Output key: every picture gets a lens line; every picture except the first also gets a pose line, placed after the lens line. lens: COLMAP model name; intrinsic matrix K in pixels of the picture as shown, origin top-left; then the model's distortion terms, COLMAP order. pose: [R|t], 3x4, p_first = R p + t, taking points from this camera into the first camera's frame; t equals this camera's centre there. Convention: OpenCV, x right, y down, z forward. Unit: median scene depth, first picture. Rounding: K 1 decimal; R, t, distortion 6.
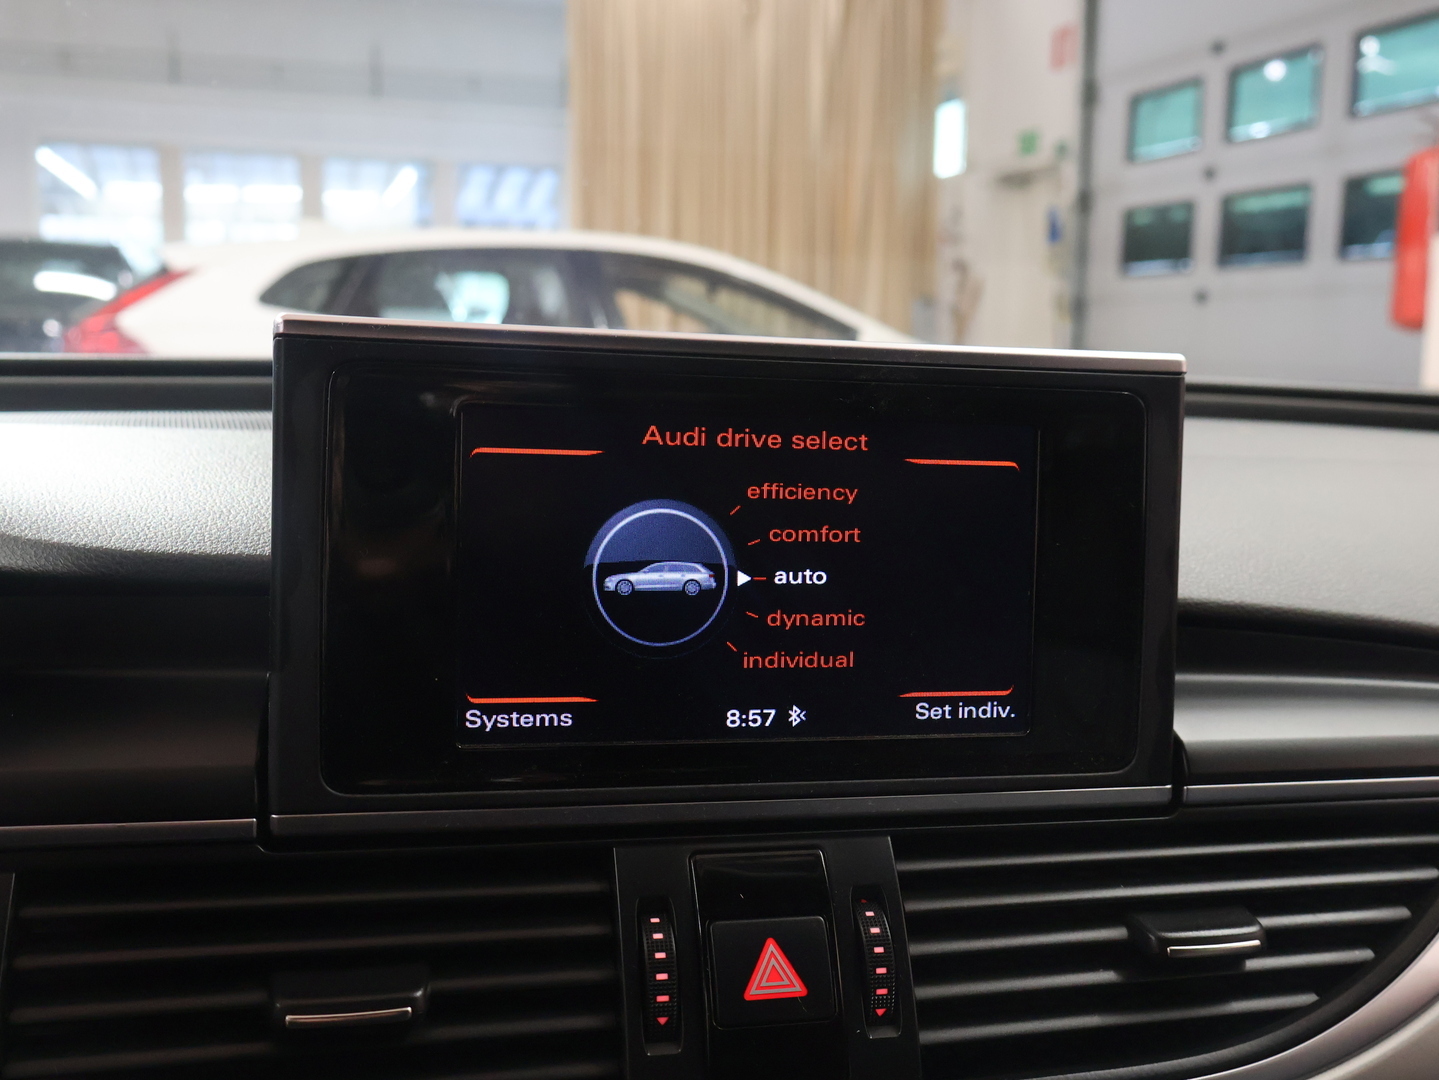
lens RADIAL K [[1440.8, 0, 726.7], [0, 1440.8, 538.8], [0, 0, 1]] dist [-0.011381, 0.029396]
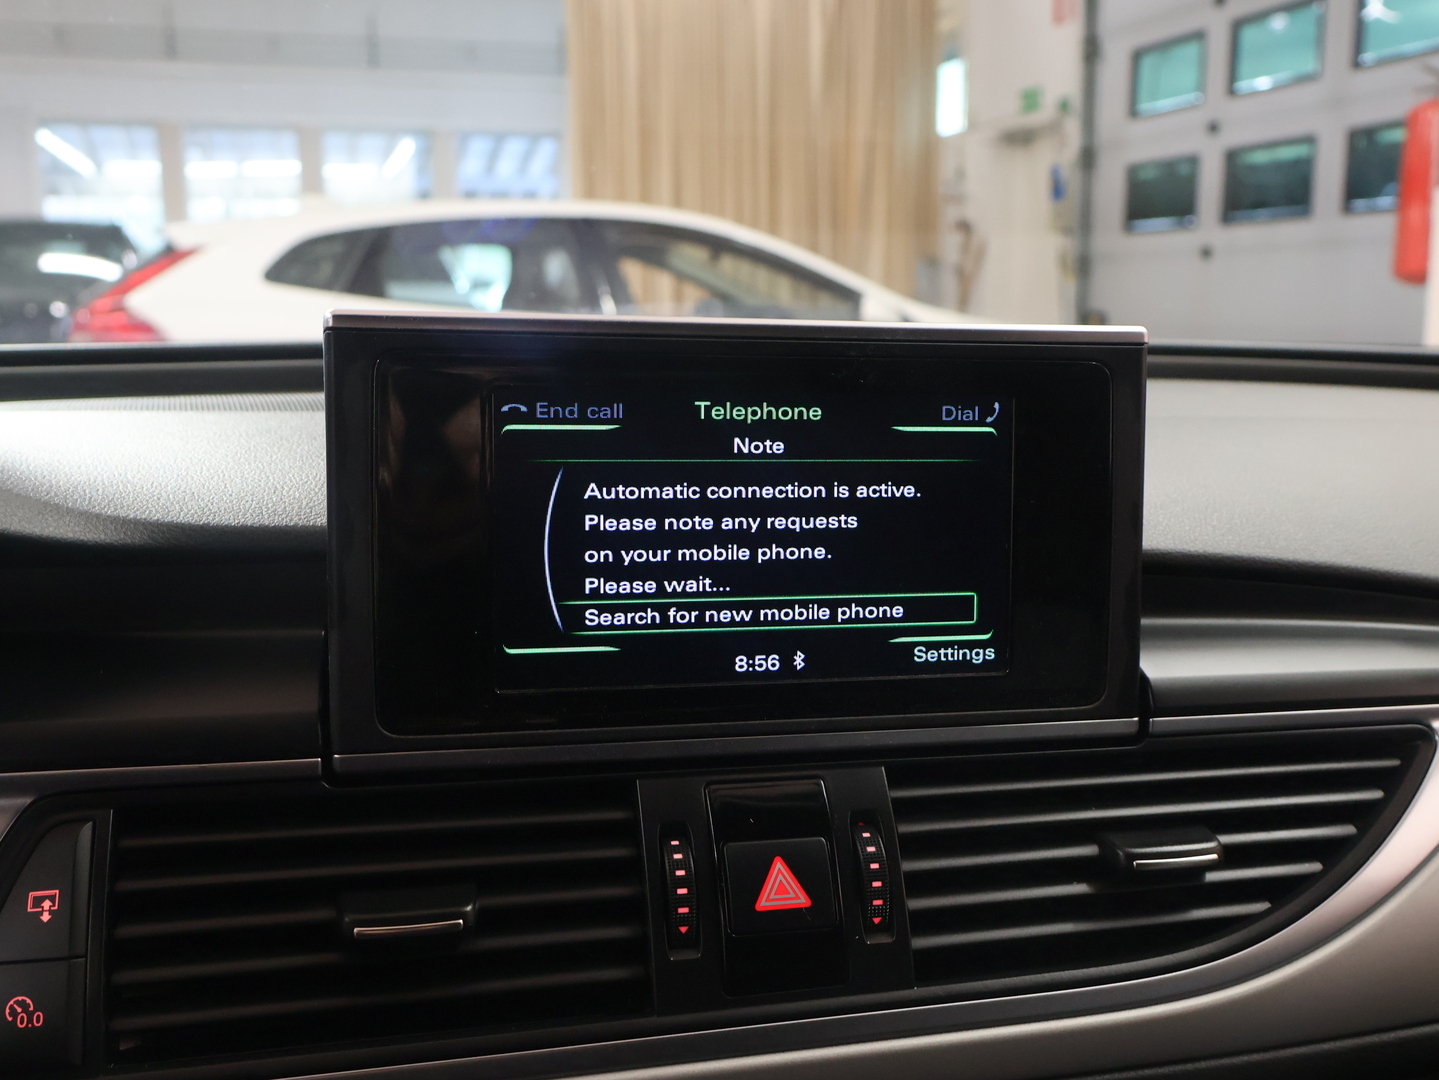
lens RADIAL K [[1438.8, 0, 721.4], [0, 1438.8, 557.3], [0, 0, 1]] dist [0.001860, -0.017569]
pose [[0.999758, -0.019679, -0.009821, 0.001745], [0.020017, 0.999164, 0.035642, 0.002017], [0.009111, -0.035830, 0.999316, -0.100815]]
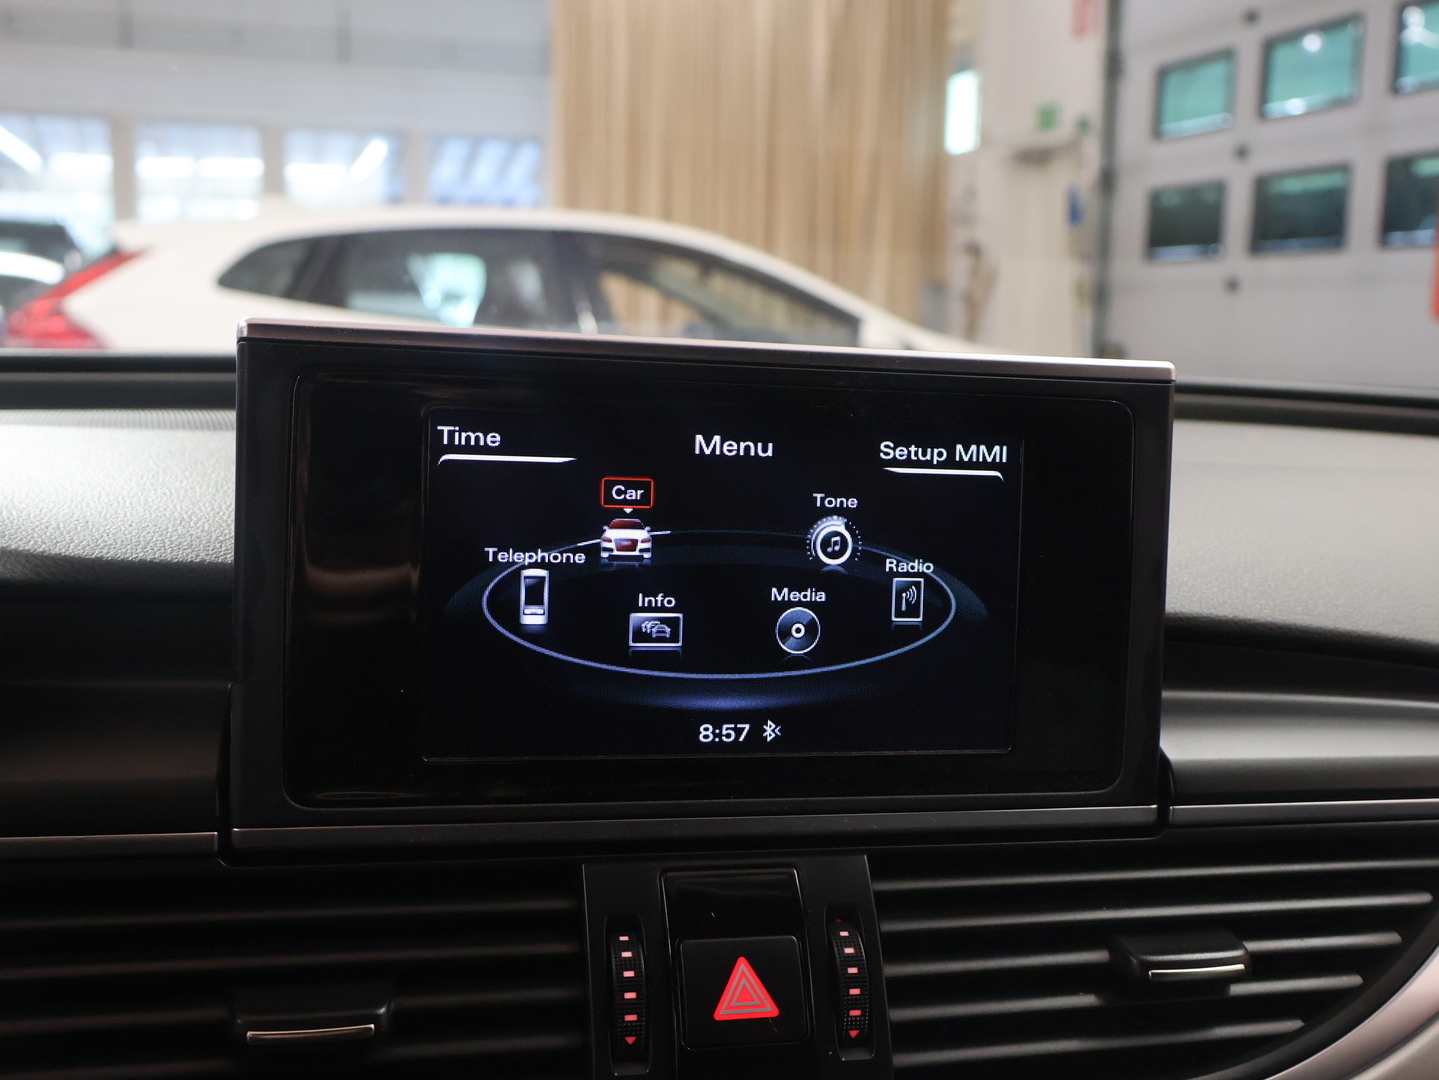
lens RADIAL K [[1553.5, 0, 718.5], [0, 1553.5, 552.9], [0, 0, 1]] dist [0.005322, -0.042966]
pose [[0.999980, 0.006231, -0.000855, 0.011982], [-0.006225, 0.999959, 0.006612, -0.004166], [0.000897, -0.006607, 0.999978, -0.047871]]
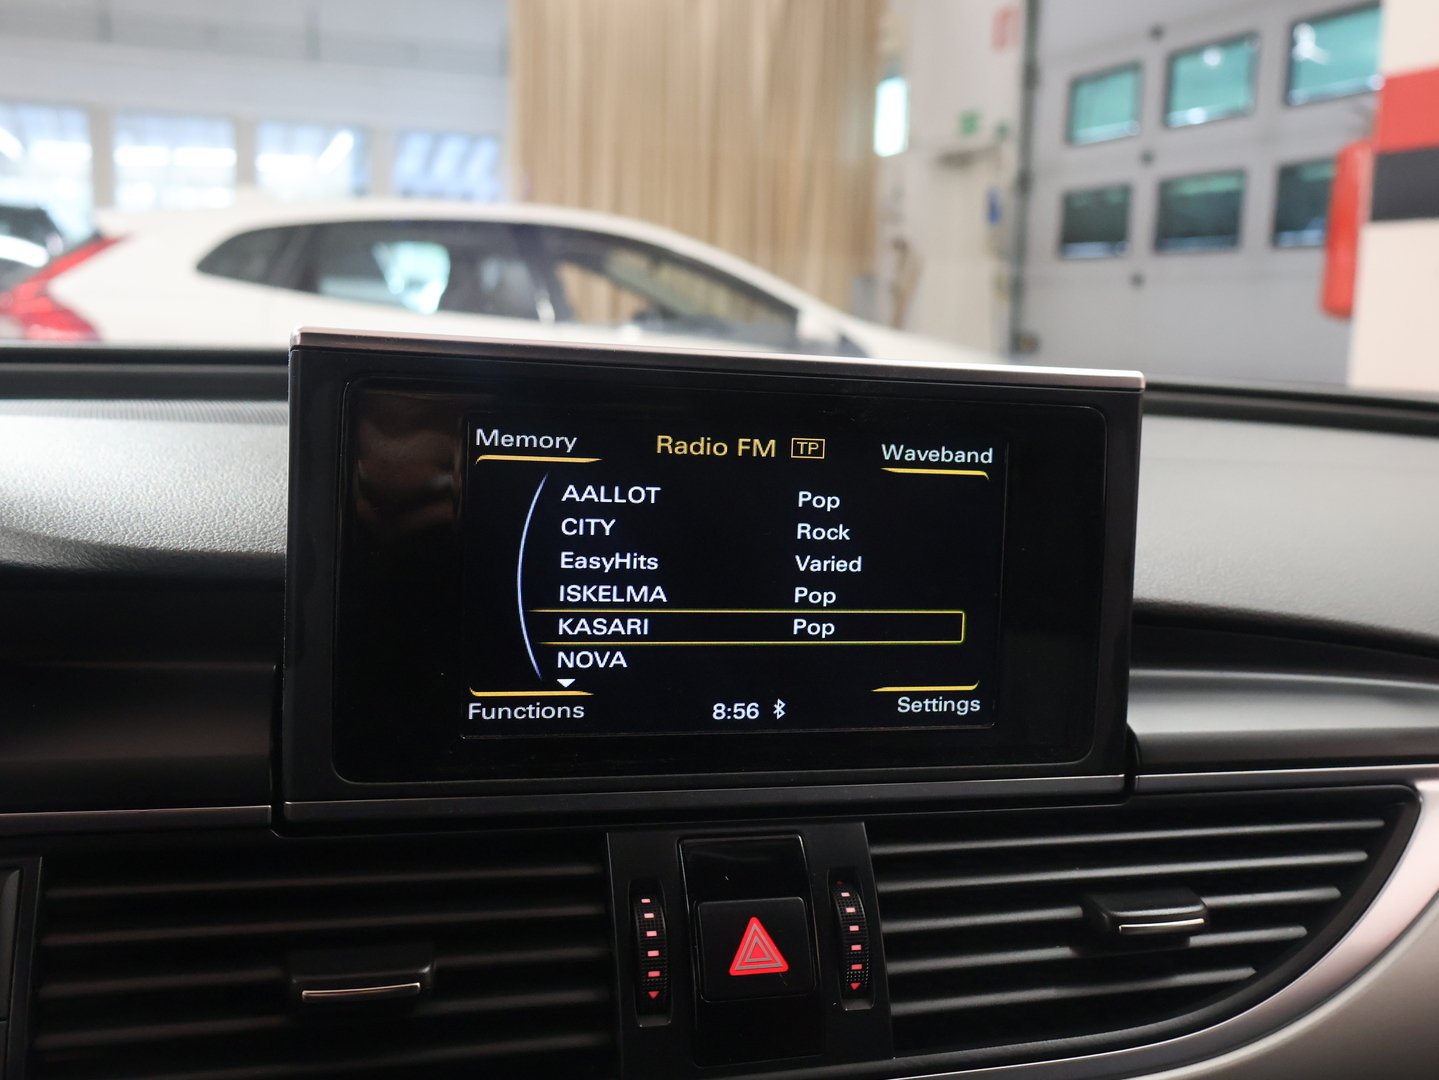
lens RADIAL K [[1440.9, 0, 719.5], [0, 1440.9, 540.0], [0, 0, 1]] dist [-0.010330, 0.015303]
pose [[0.999168, 0.009837, 0.039575, -0.034775], [-0.010572, 0.999775, 0.018403, -0.019136], [-0.039385, -0.018806, 0.999047, -0.053201]]
